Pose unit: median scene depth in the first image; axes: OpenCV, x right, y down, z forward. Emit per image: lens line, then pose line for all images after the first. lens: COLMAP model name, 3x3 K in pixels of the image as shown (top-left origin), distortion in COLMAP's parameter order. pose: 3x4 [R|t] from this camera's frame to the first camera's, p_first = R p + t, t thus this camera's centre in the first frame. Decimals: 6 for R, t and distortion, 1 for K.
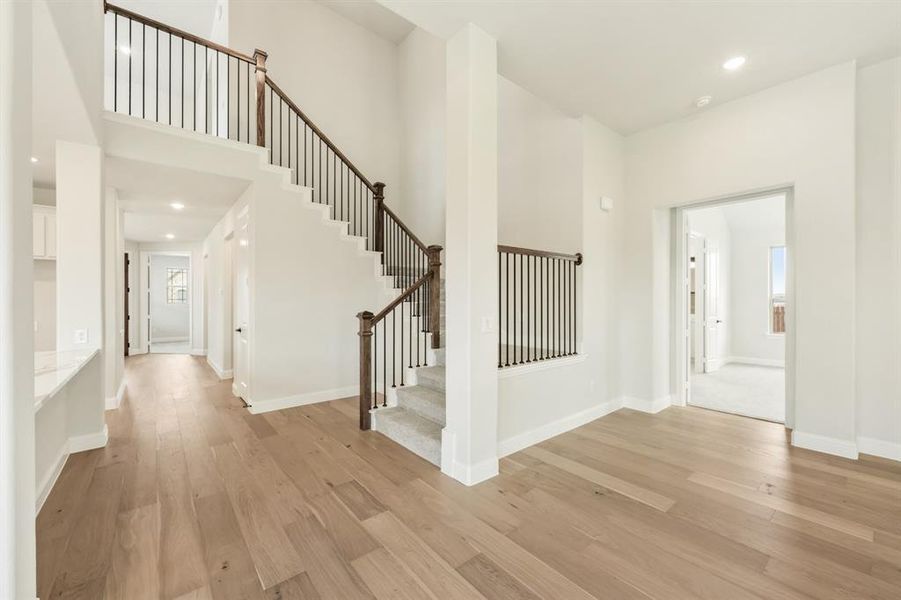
lens RADIAL K [[361.6, 0, 451.4], [0, 361.6, 300.3], [0, 0, 1]] dist [-0.006994, 0.000629]
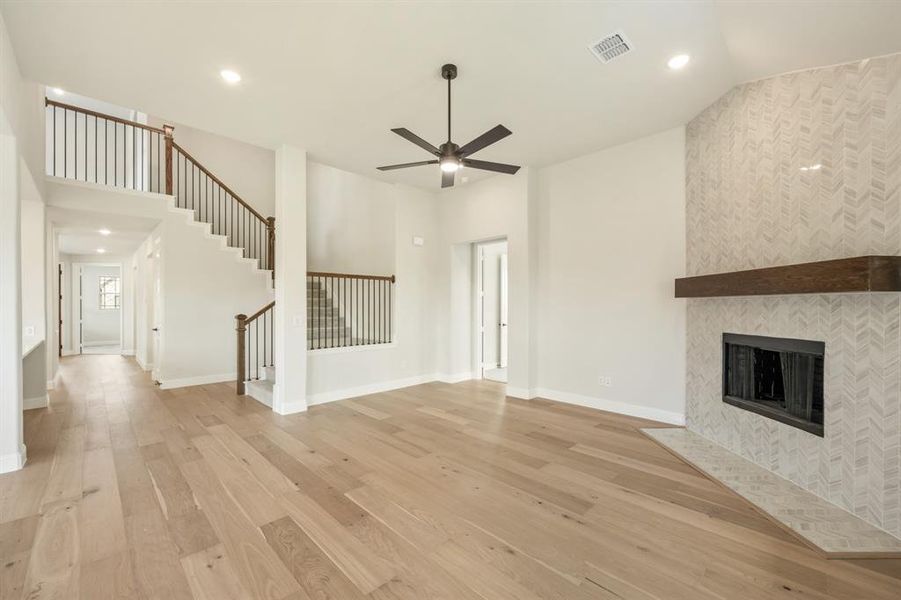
lens RADIAL K [[361.6, 0, 447.1], [0, 361.6, 307.5], [0, 0, 1]] dist [-0.006994, 0.000629]
pose [[0.995465, -0.000432, 0.095133, 0.397584], [0.000187, 0.999997, 0.002581, -0.000747], [-0.095133, -0.002552, 0.995461, -0.468355]]
